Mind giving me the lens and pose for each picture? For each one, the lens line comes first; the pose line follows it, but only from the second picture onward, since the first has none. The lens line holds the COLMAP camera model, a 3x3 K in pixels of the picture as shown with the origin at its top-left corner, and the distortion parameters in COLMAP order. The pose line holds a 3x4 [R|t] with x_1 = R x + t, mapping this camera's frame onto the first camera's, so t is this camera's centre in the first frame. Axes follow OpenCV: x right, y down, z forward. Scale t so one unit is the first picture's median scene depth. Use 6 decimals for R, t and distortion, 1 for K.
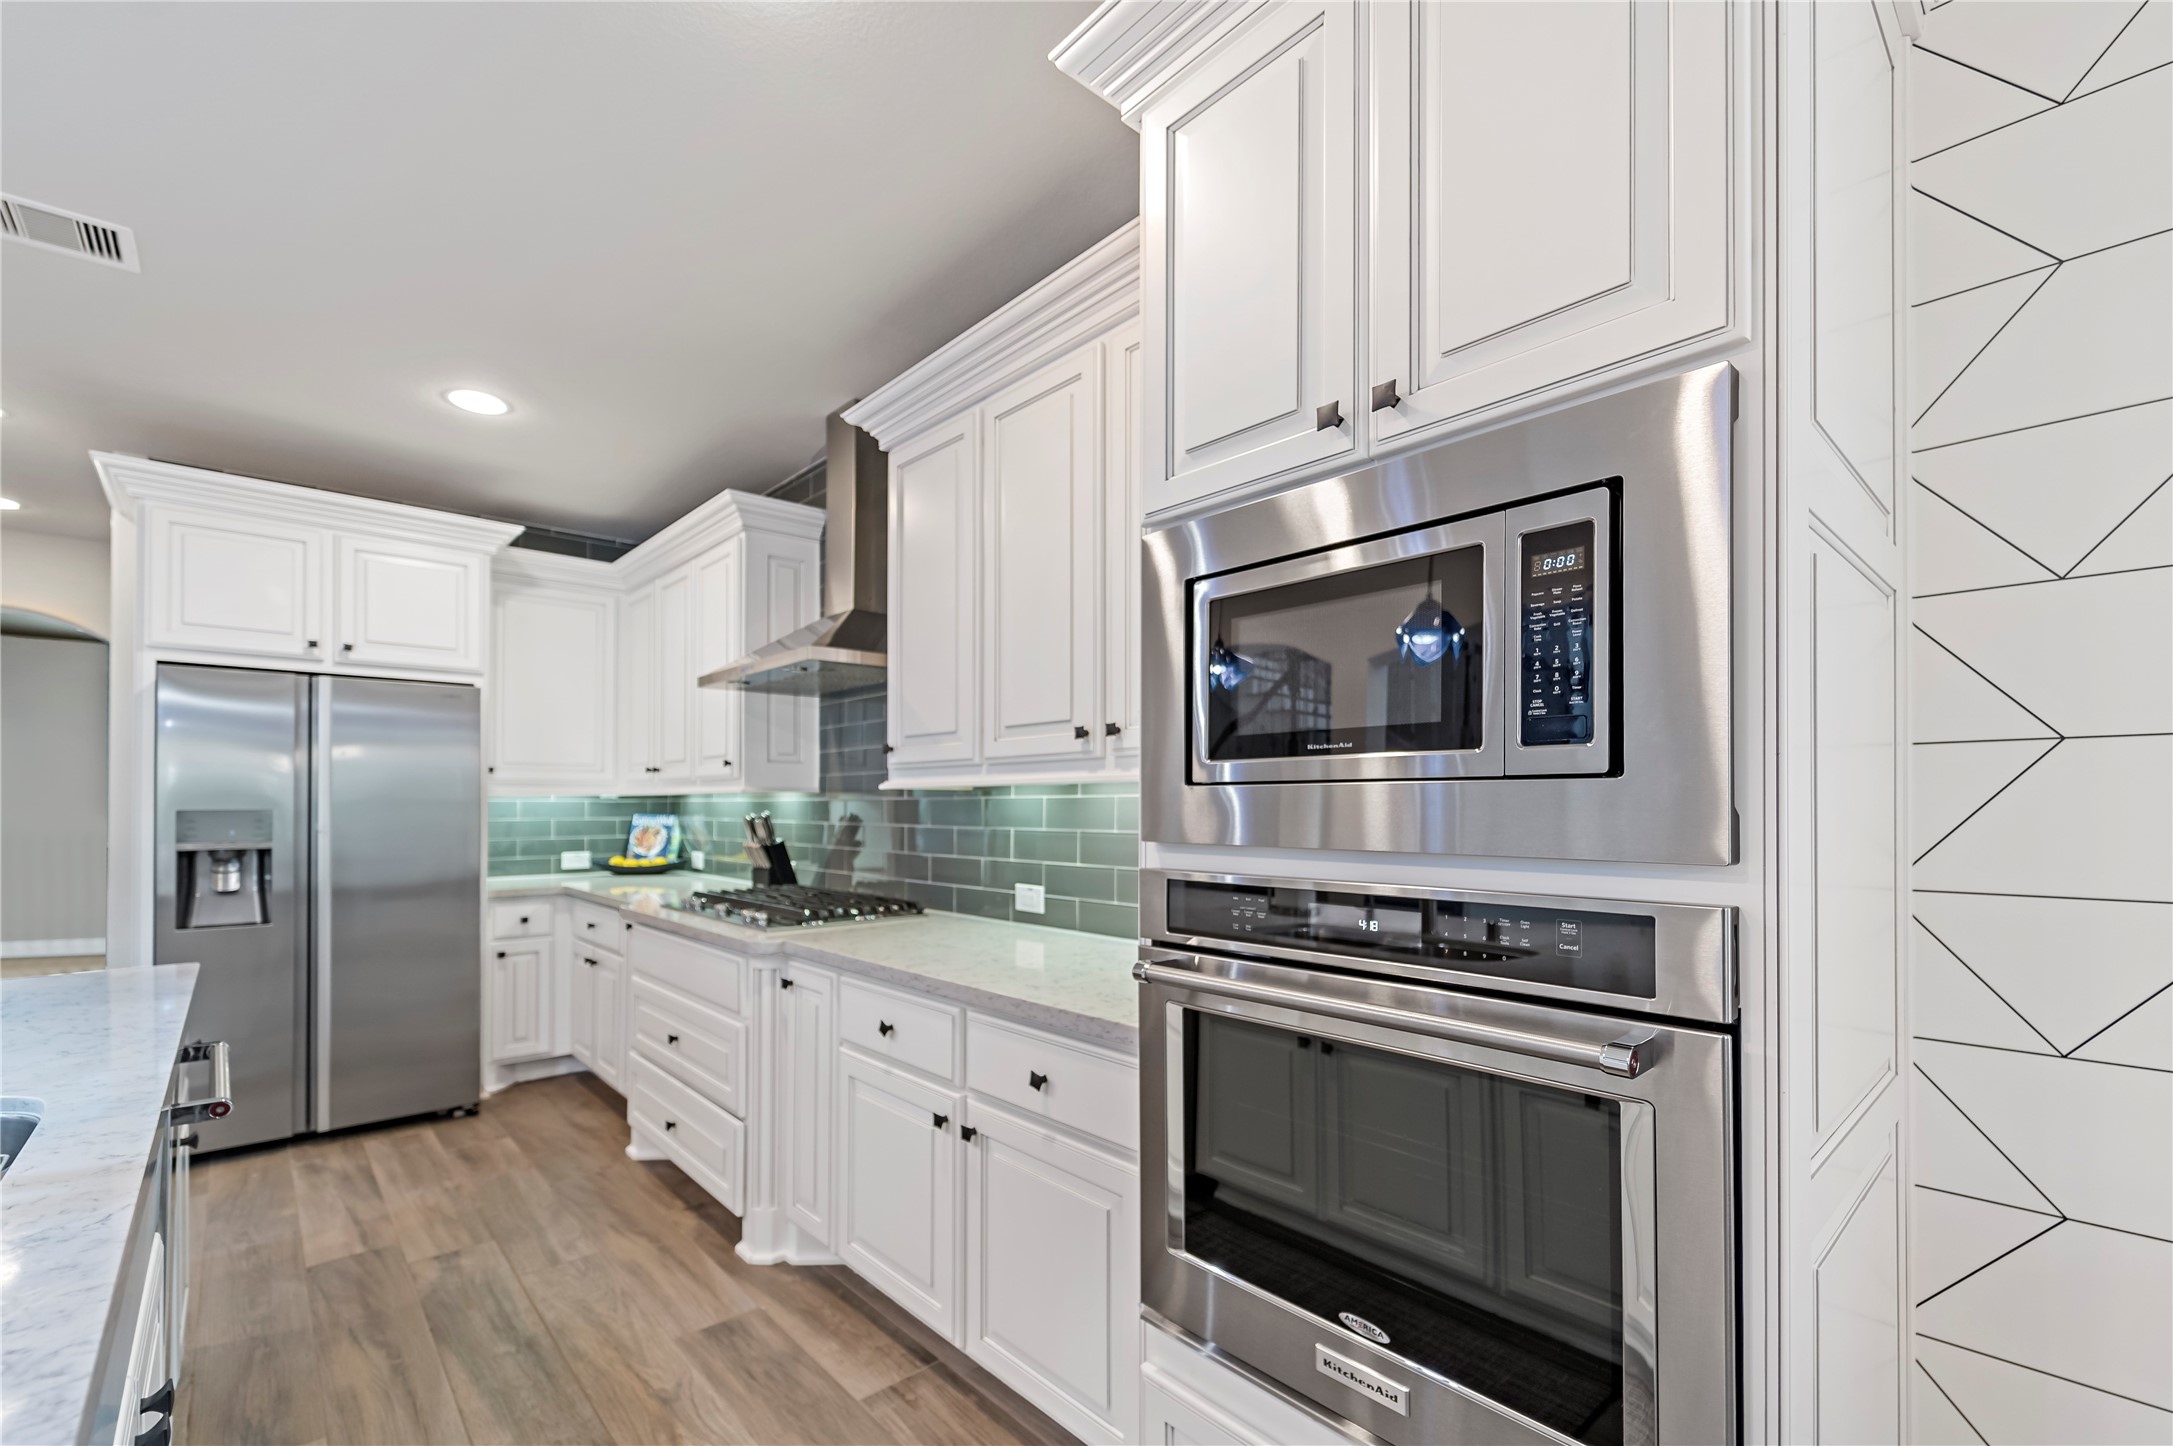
lens RADIAL K [[911.1, 0, 1117.5], [0, 911.1, 795.3], [0, 0, 1]] dist [0.000728, -0.001613]
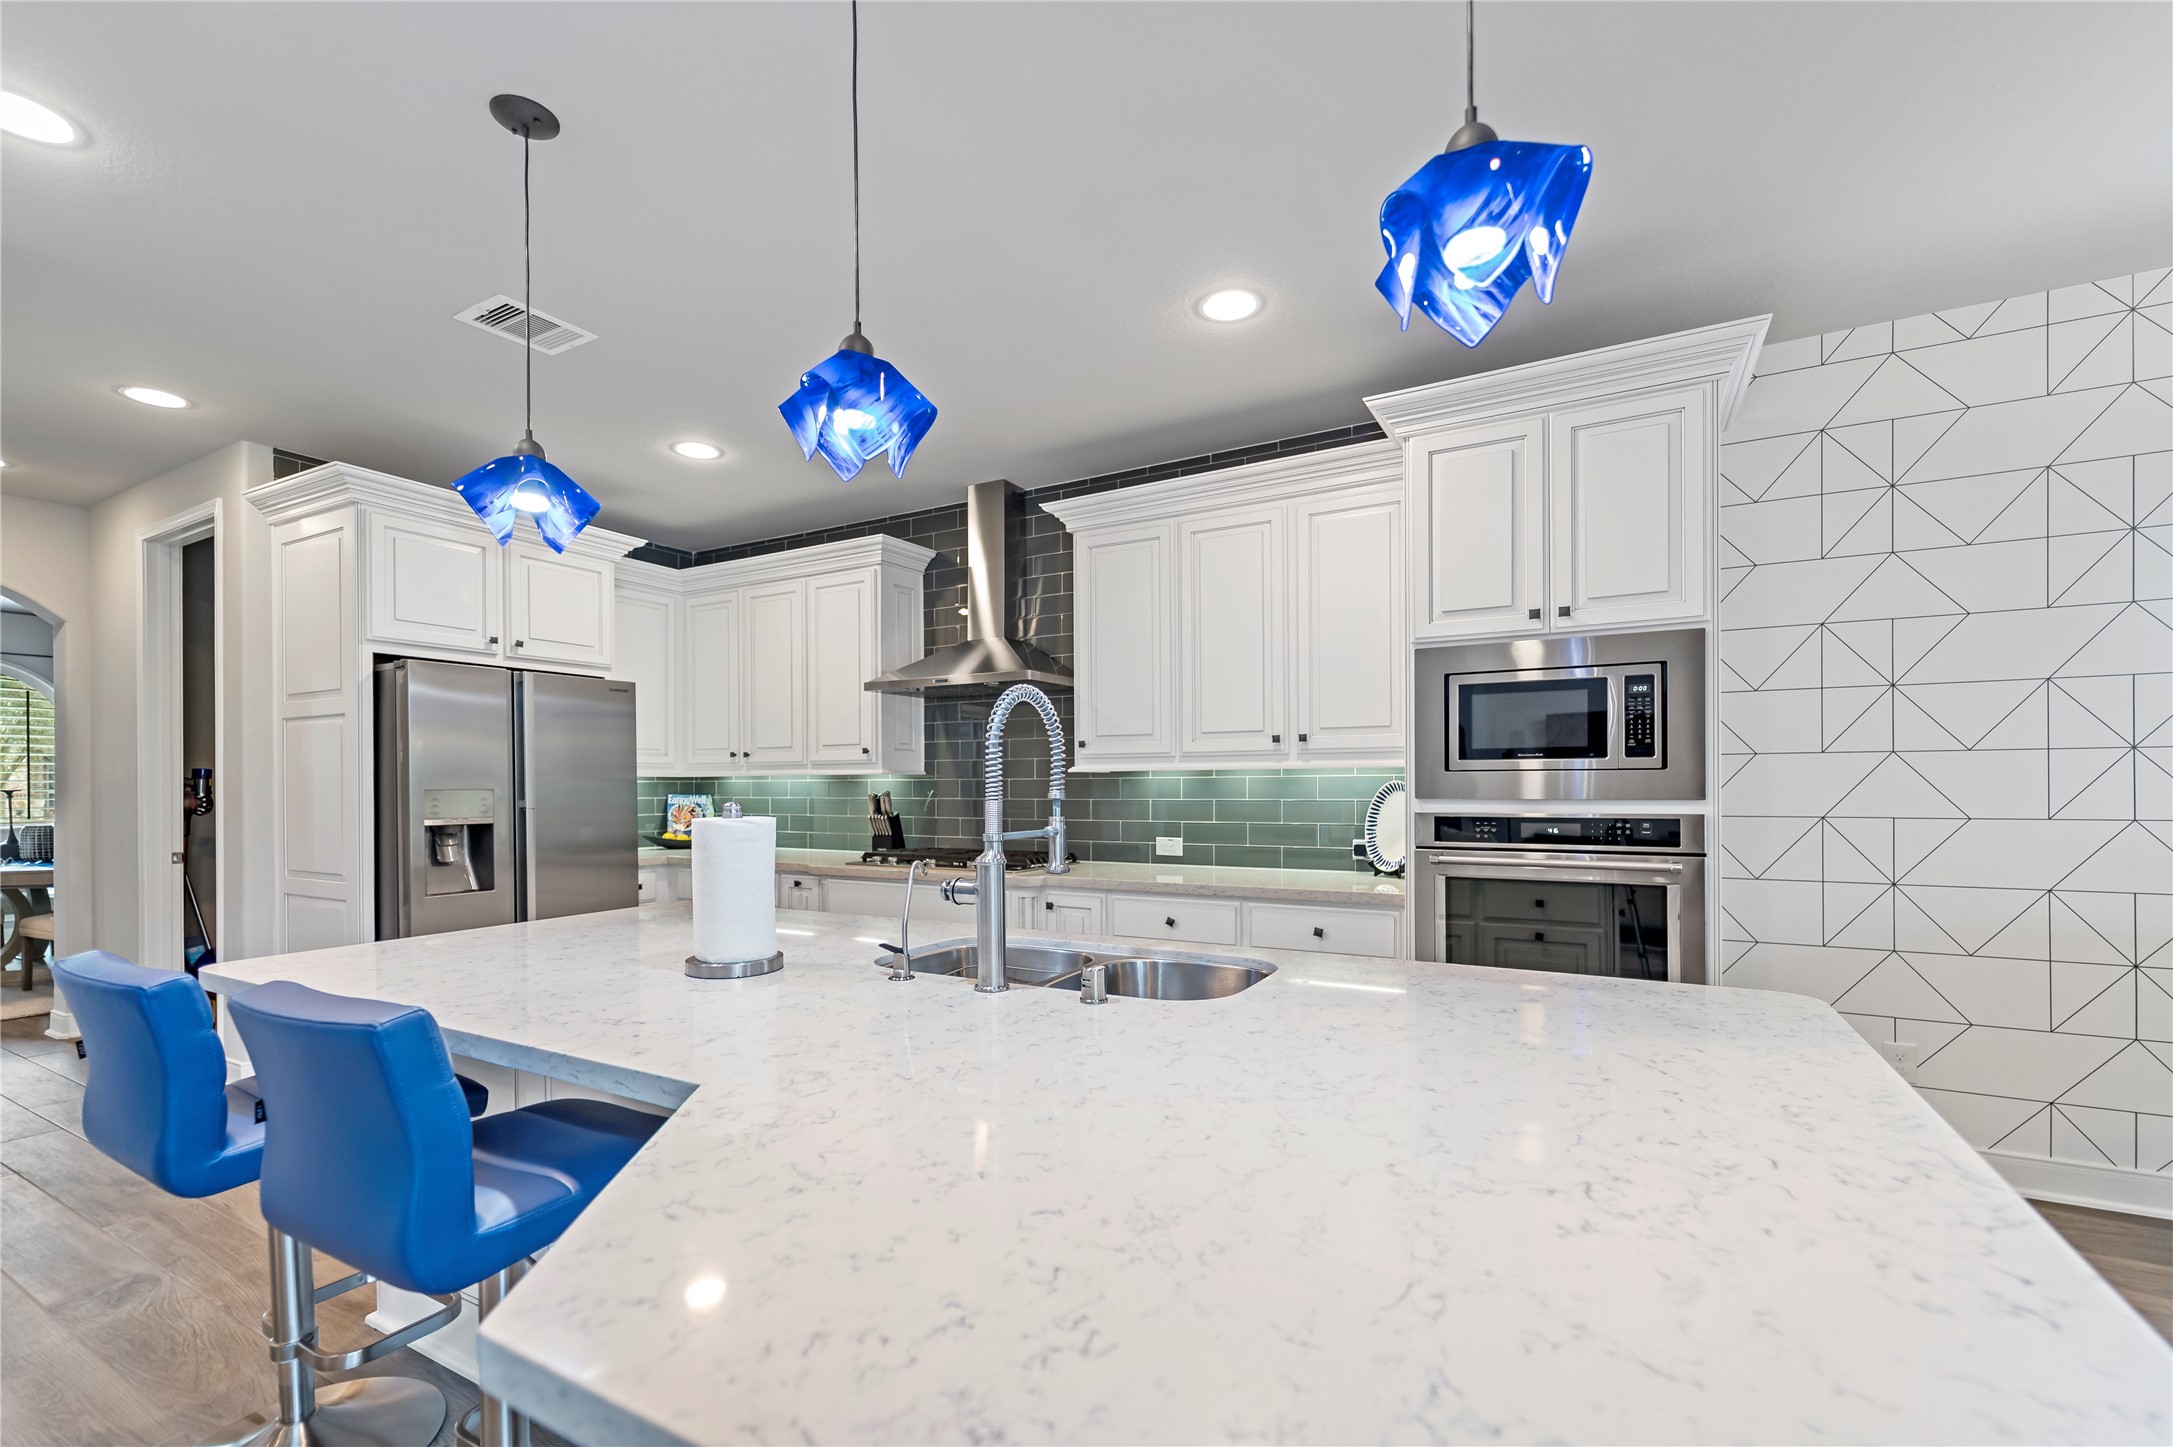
lens RADIAL K [[895.3, 0, 1123.5], [0, 895.3, 785.7], [0, 0, 1]] dist [0.004245, -0.001239]
pose [[0.943367, -0.004524, 0.331719, -0.560883], [0.001059, 0.999943, 0.010624, -0.000467], [-0.331748, -0.009671, 0.943319, -0.301426]]
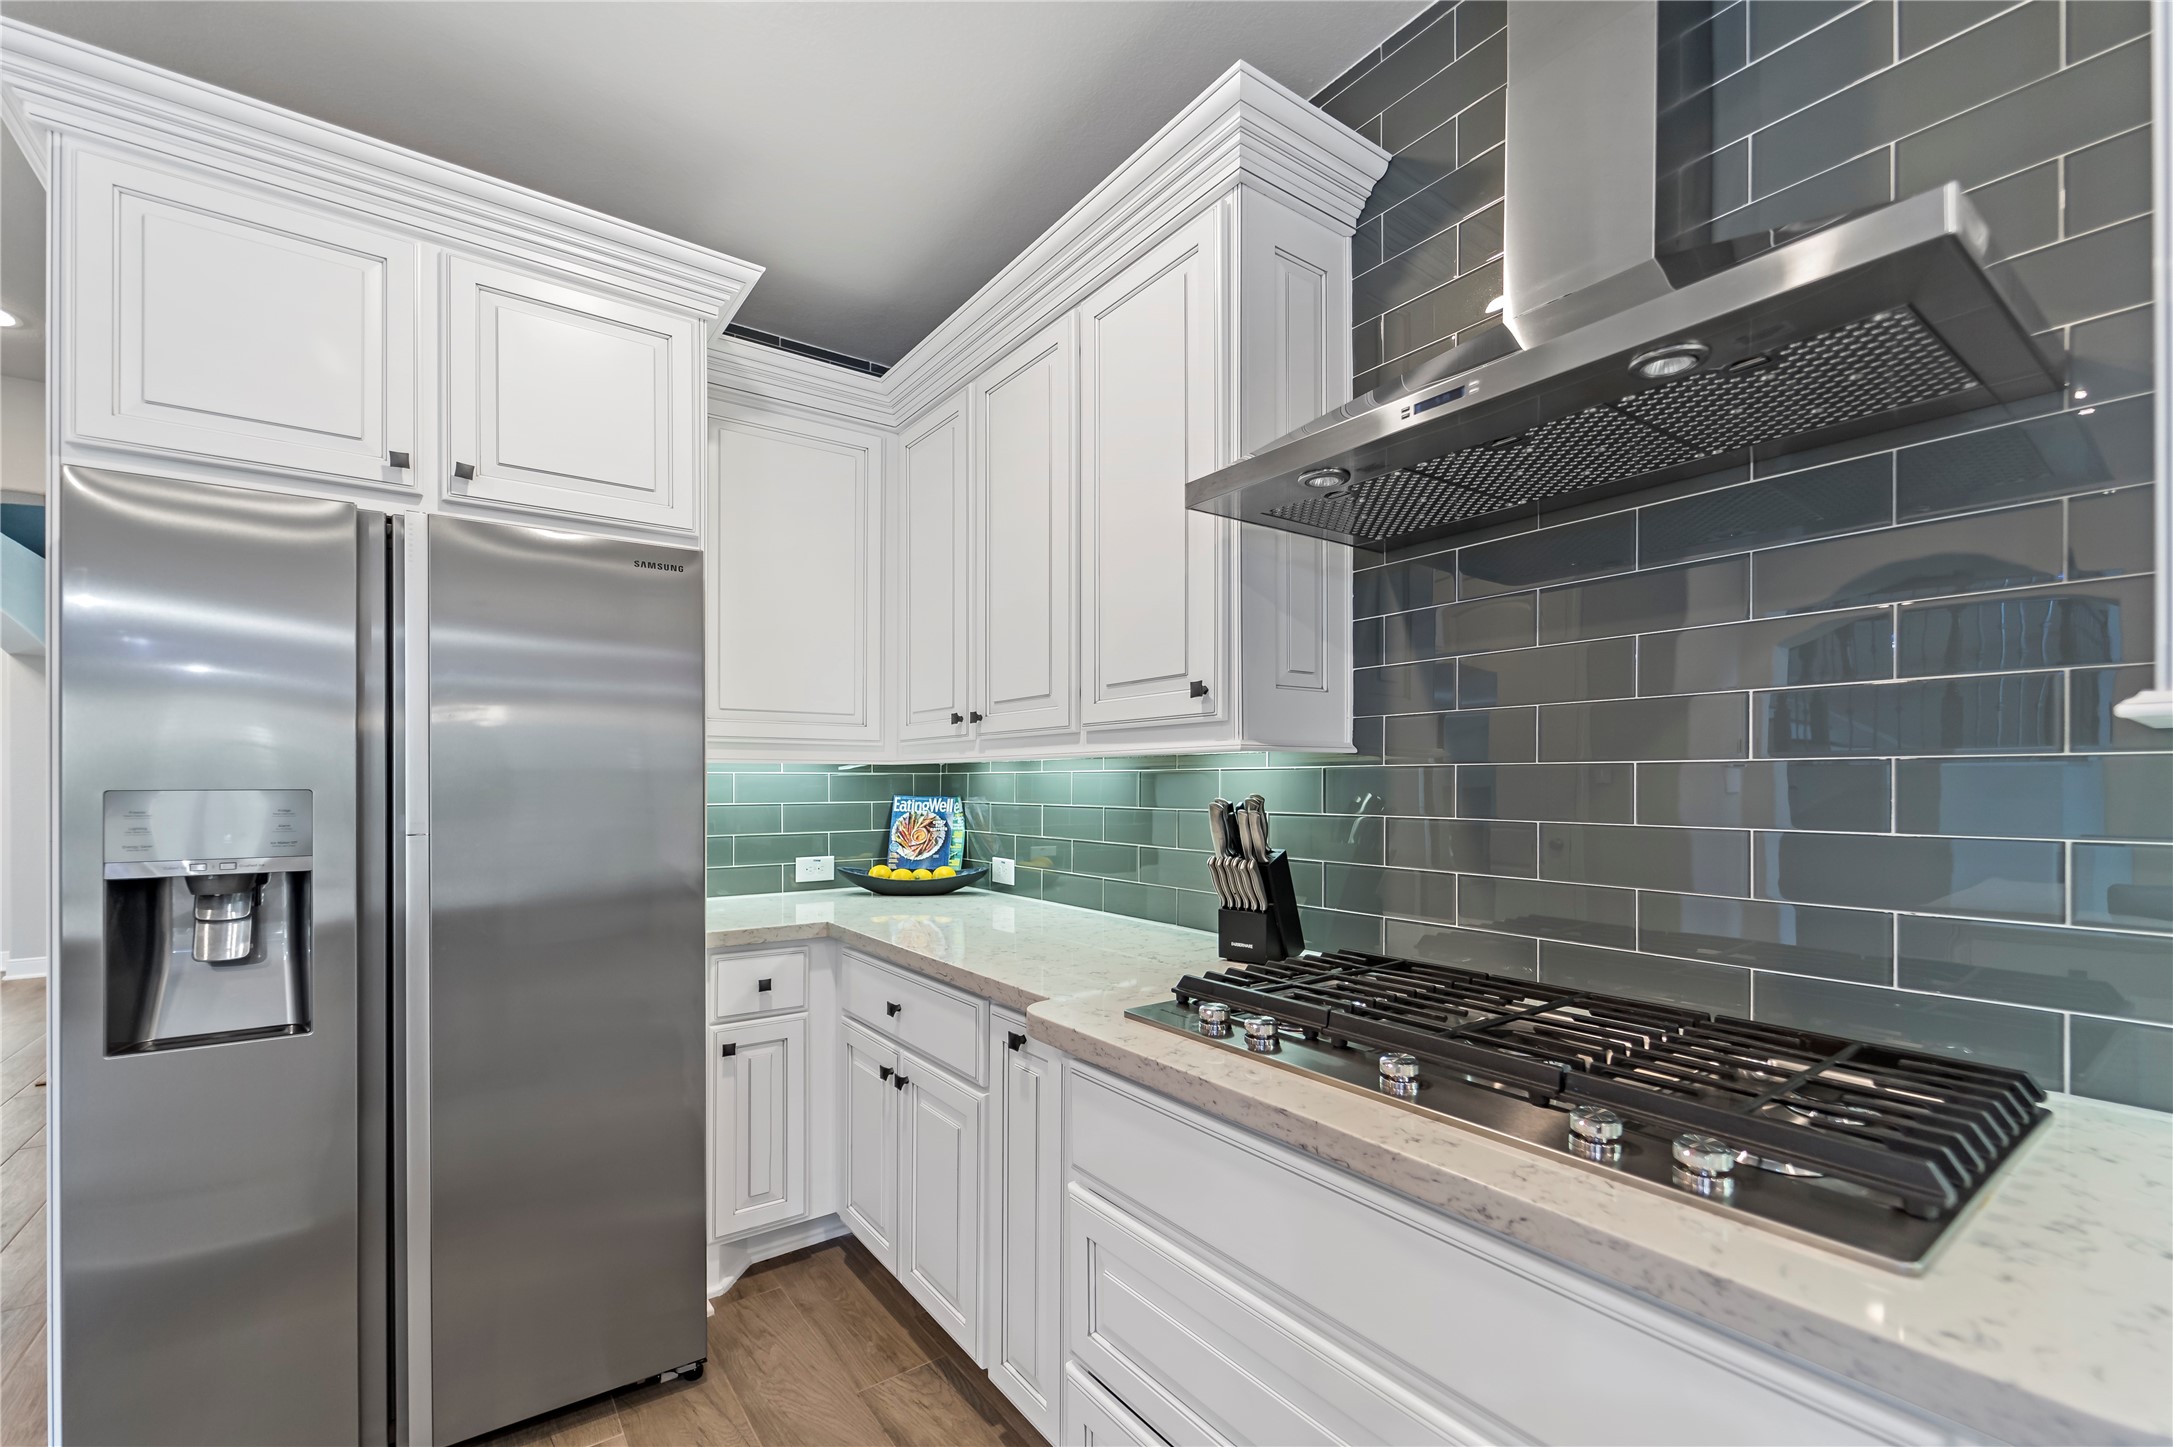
lens RADIAL K [[895.3, 0, 1091.3], [0, 895.3, 777.5], [0, 0, 1]] dist [0.004245, -0.001239]
pose [[0.992058, -0.001445, -0.125776, -0.475268], [0.002031, 0.999988, 0.004528, 0.008696], [0.125768, -0.004748, 0.992048, 0.596254]]
